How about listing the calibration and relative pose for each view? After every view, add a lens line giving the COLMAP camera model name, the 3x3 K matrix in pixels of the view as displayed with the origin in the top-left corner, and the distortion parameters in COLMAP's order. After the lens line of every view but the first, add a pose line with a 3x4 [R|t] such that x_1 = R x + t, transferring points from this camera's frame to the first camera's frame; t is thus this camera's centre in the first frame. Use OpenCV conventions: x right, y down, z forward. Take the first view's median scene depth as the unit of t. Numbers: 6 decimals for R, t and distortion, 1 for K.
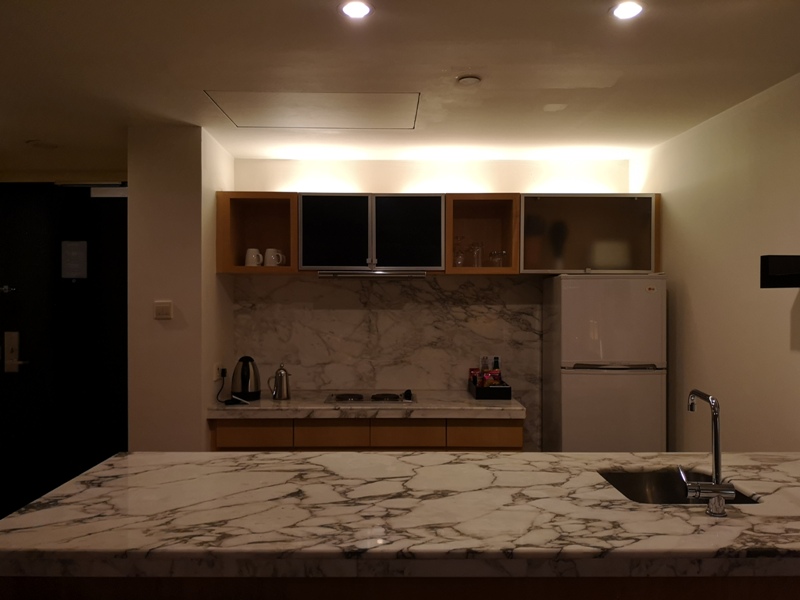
lens RADIAL K [[626.9, 0, 397.7], [0, 626.9, 298.8], [0, 0, 1]] dist [0.033343, -0.040466]
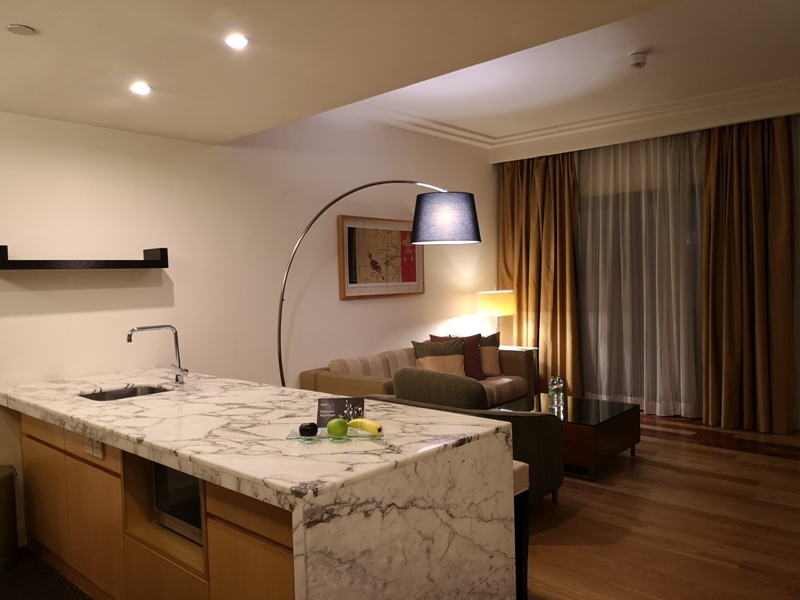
lens RADIAL K [[626.9, 0, 400.4], [0, 626.9, 301.9], [0, 0, 1]] dist [0.033343, -0.040466]
pose [[-0.728691, -0.005006, 0.684825, -0.712825], [0.031185, 0.998693, 0.040483, 0.017794], [-0.684132, 0.050856, -0.727583, 1.042430]]
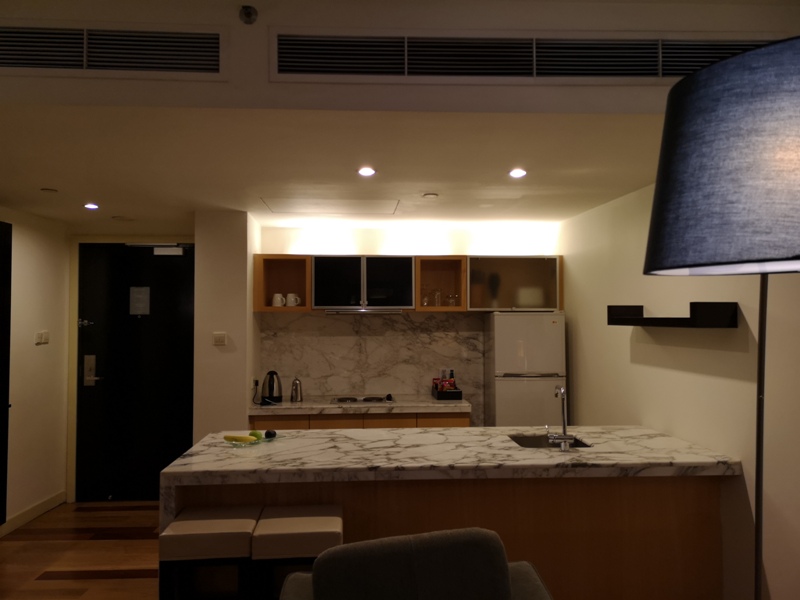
lens RADIAL K [[626.9, 0, 401.5], [0, 626.9, 297.2], [0, 0, 1]] dist [0.033343, -0.040466]
pose [[0.998036, -0.003249, 0.062552, -0.046431], [0.005117, 0.999545, -0.029740, -0.031407], [-0.062427, 0.030002, 0.997599, -0.440264]]
